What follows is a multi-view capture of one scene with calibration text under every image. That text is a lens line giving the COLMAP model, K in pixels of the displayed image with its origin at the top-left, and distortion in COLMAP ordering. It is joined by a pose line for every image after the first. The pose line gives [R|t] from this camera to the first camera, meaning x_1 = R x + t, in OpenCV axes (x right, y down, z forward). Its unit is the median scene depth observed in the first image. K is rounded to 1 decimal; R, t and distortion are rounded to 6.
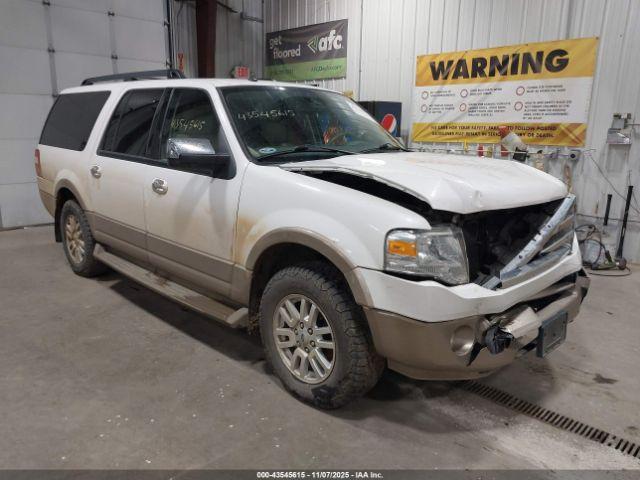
lens RADIAL K [[495.9, 0, 315.8], [0, 495.9, 252.9], [0, 0, 1]] dist [-0.013279, 0.015795]
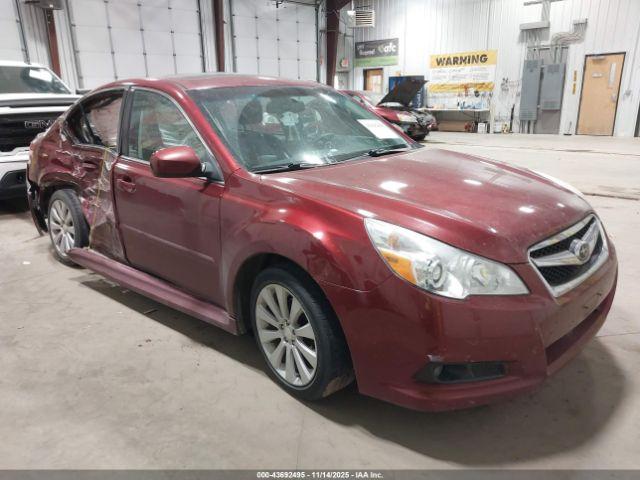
lens RADIAL K [[495.9, 0, 321.2], [0, 495.9, 250.3], [0, 0, 1]] dist [-0.013279, 0.015795]
pose [[0.999800, -0.019982, 0.000893, -0.337761], [0.019931, 0.999008, 0.039814, 0.426841], [-0.001688, -0.039788, 0.999207, -1.396538]]
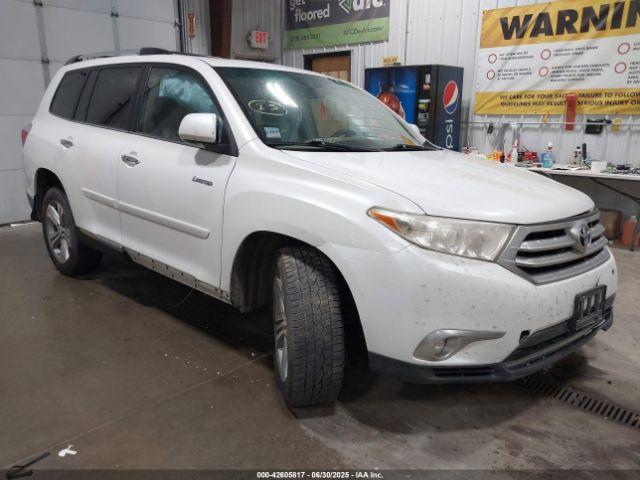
lens RADIAL K [[495.9, 0, 330.4], [0, 495.9, 242.6], [0, 0, 1]] dist [-0.013279, 0.015795]
pose [[0.997690, -0.010630, 0.067101, -0.111221], [0.011196, 0.999905, -0.008058, -0.004927], [-0.067009, 0.008791, 0.997714, 0.190478]]
